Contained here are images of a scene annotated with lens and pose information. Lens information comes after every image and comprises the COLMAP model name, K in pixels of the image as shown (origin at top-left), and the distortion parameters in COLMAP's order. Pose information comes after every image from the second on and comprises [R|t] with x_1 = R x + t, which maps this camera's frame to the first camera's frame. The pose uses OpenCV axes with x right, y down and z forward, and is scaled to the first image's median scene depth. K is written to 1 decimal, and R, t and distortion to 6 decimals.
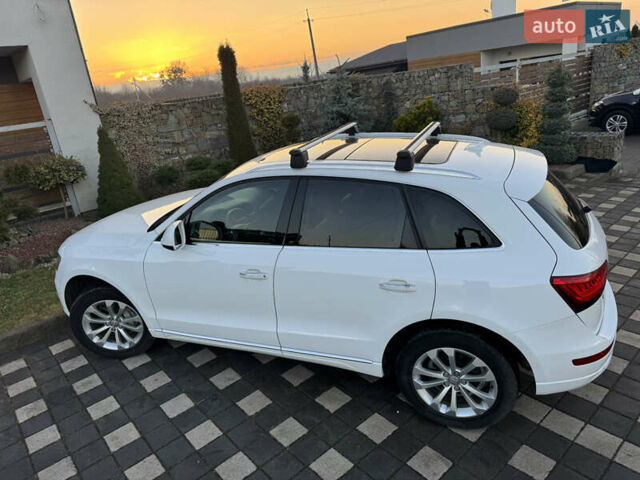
lens RADIAL K [[455.2, 0, 317.7], [0, 455.2, 237.1], [0, 0, 1]] dist [0.043891, -0.041953]
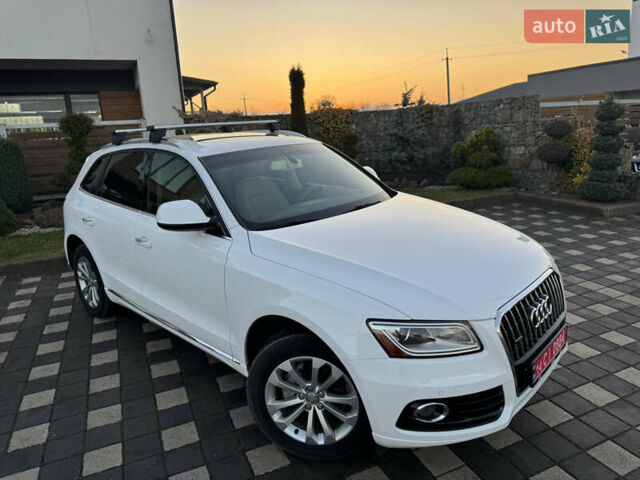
lens RADIAL K [[455.2, 0, 321.0], [0, 455.2, 238.6], [0, 0, 1]] dist [0.043891, -0.041953]
pose [[0.953875, 0.134530, -0.268372, 0.196004], [-0.152772, 0.987086, -0.048189, 0.039216], [0.258423, 0.086966, 0.962109, -0.033845]]
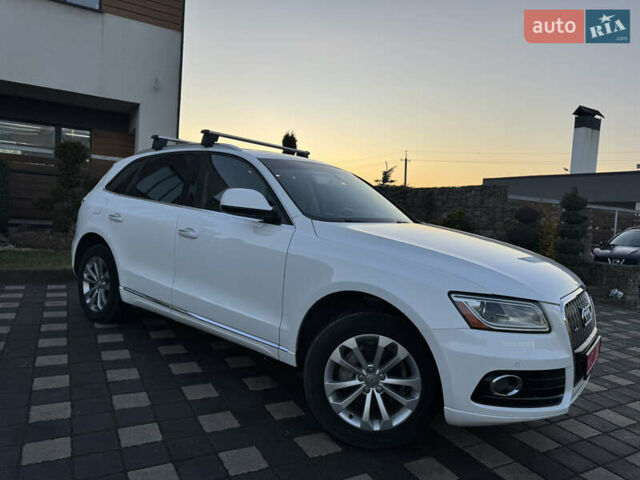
lens RADIAL K [[455.2, 0, 318.0], [0, 455.2, 240.2], [0, 0, 1]] dist [0.043891, -0.041953]
pose [[0.960850, 0.196859, -0.194973, 0.143264], [-0.241599, 0.939777, -0.241761, 0.107085], [0.135639, 0.279401, 0.950546, -0.050607]]
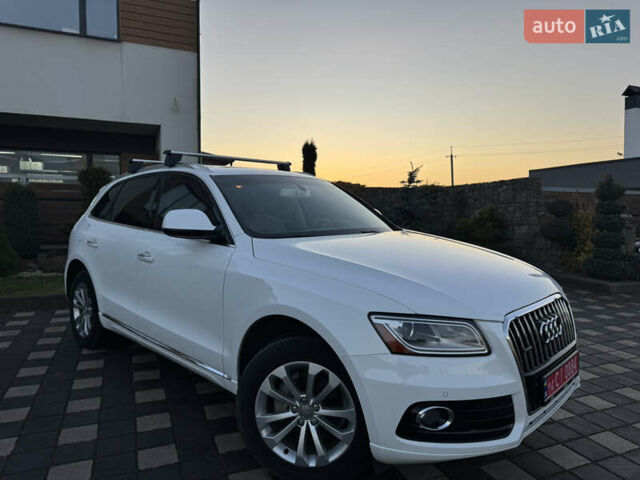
lens RADIAL K [[455.2, 0, 323.2], [0, 455.2, 235.3], [0, 0, 1]] dist [0.043891, -0.041953]
pose [[0.944770, 0.134664, -0.298790, 0.201152], [-0.210192, 0.948461, -0.237152, 0.081135], [0.251455, 0.286857, 0.924383, -0.024332]]
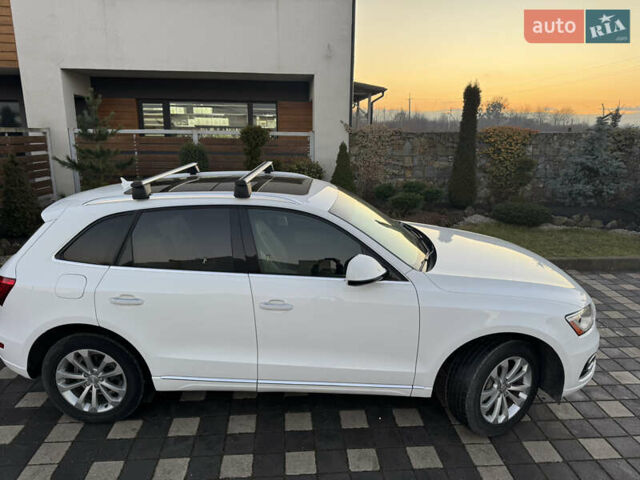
lens RADIAL K [[455.2, 0, 322.7], [0, 455.2, 239.4], [0, 0, 1]] dist [0.043891, -0.041953]
pose [[0.798671, 0.257610, -0.543840, 0.168878], [-0.289934, 0.956655, 0.027366, -0.006034], [0.527317, 0.135821, 0.838743, -0.017303]]
